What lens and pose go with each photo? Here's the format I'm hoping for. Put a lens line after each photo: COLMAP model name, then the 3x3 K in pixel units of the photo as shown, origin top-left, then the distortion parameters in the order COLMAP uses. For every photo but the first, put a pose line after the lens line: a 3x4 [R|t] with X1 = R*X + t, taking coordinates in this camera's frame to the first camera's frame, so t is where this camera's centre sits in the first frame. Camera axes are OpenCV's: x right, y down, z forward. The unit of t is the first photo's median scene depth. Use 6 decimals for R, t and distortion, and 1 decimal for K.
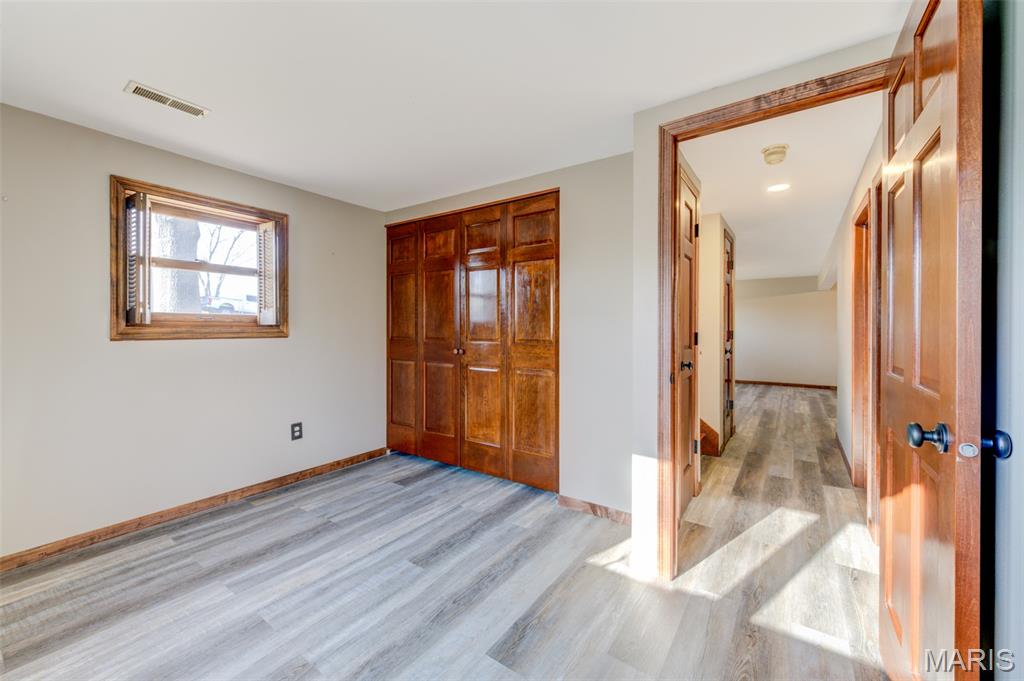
lens RADIAL K [[401.8, 0, 513.2], [0, 401.8, 332.0], [0, 0, 1]] dist [0.010481, -0.003865]
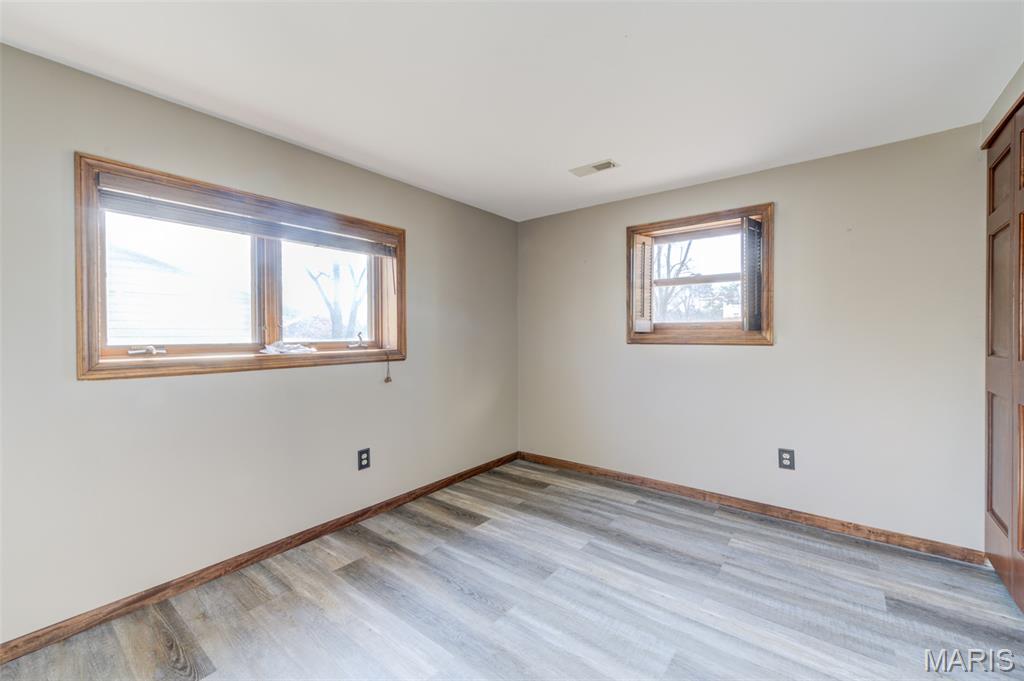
lens RADIAL K [[401.8, 0, 522.5], [0, 401.8, 339.3], [0, 0, 1]] dist [0.010481, -0.003865]
pose [[-0.031879, 0.009410, -0.999447, 0.383059], [-0.008901, 0.999913, 0.009698, -0.004295], [0.999452, 0.009205, -0.031793, 0.599106]]
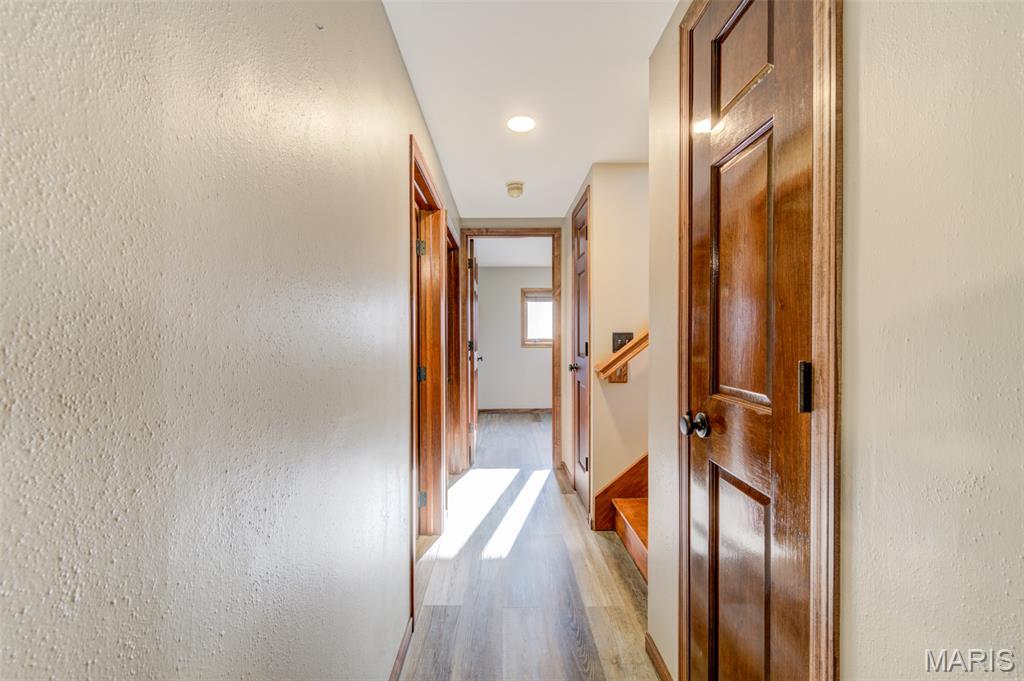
lens RADIAL K [[401.8, 0, 511.1], [0, 401.8, 338.0], [0, 0, 1]] dist [0.010481, -0.003865]
pose [[-0.806219, 0.009119, -0.591548, 0.569287], [-0.002626, 0.999816, 0.018993, -0.010106], [0.591612, 0.016866, -0.806046, 0.855223]]
